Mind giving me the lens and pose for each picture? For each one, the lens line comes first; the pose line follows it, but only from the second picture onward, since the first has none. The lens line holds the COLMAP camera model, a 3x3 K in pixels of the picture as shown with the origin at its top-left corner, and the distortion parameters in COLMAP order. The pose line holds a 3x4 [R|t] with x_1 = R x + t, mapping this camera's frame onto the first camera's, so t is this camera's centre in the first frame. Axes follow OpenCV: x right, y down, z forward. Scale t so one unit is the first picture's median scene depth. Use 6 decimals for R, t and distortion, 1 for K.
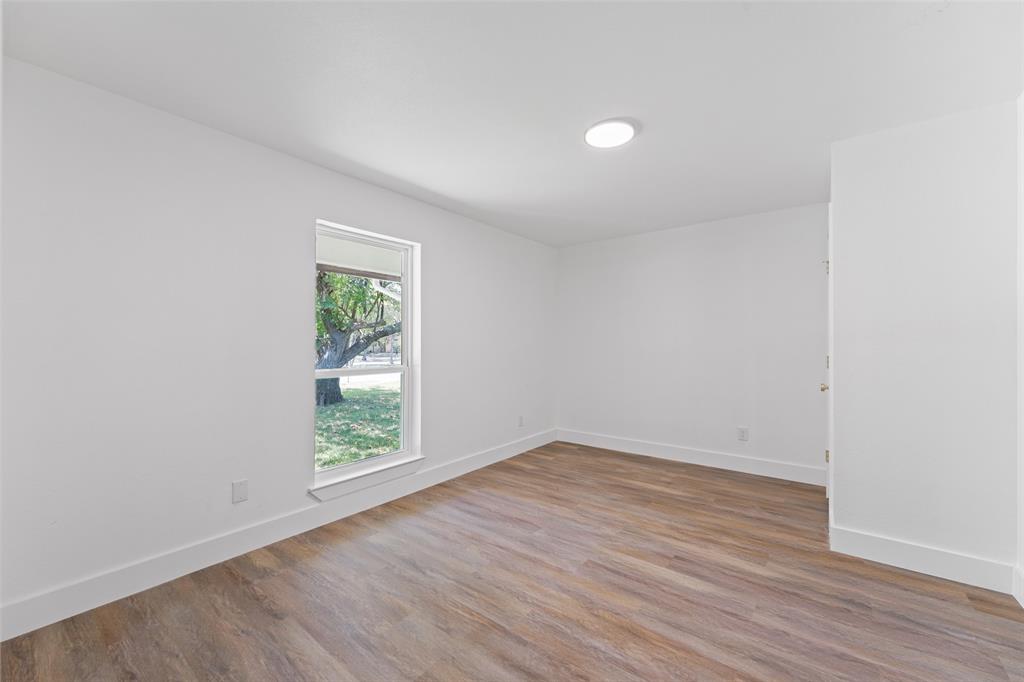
lens RADIAL K [[406.8, 0, 511.9], [0, 406.8, 344.2], [0, 0, 1]] dist [-0.000496, -0.000325]
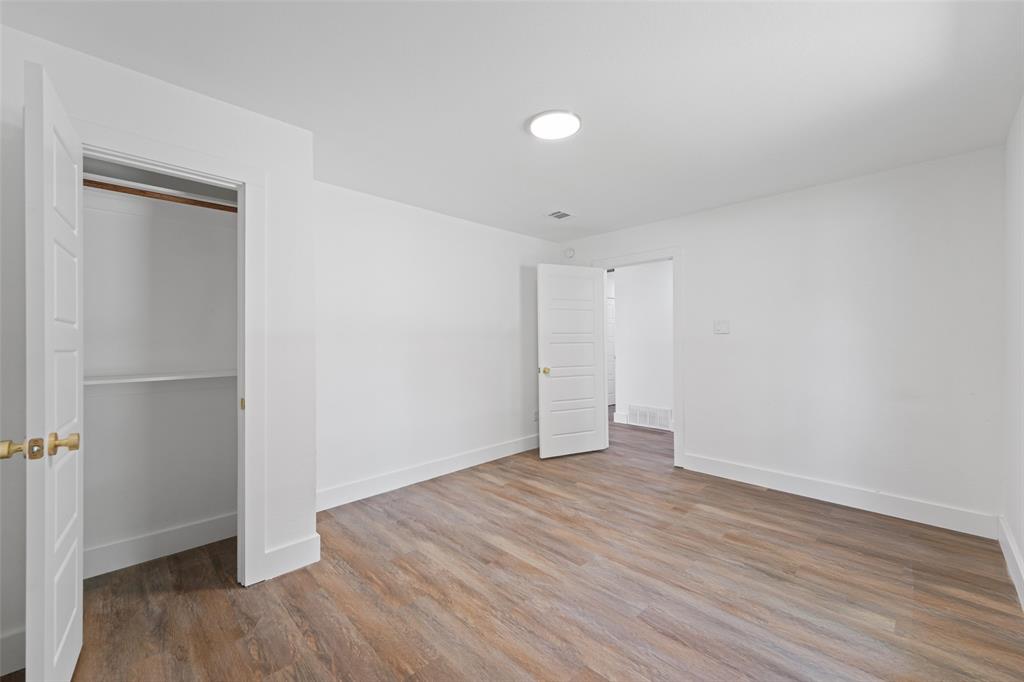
lens RADIAL K [[406.8, 0, 514.1], [0, 406.8, 338.8], [0, 0, 1]] dist [-0.000496, -0.000325]
pose [[-0.991298, 0.006471, 0.131477, 0.217764], [0.005872, 0.999971, -0.004949, -0.006058], [-0.131506, -0.004134, -0.991307, 2.021287]]
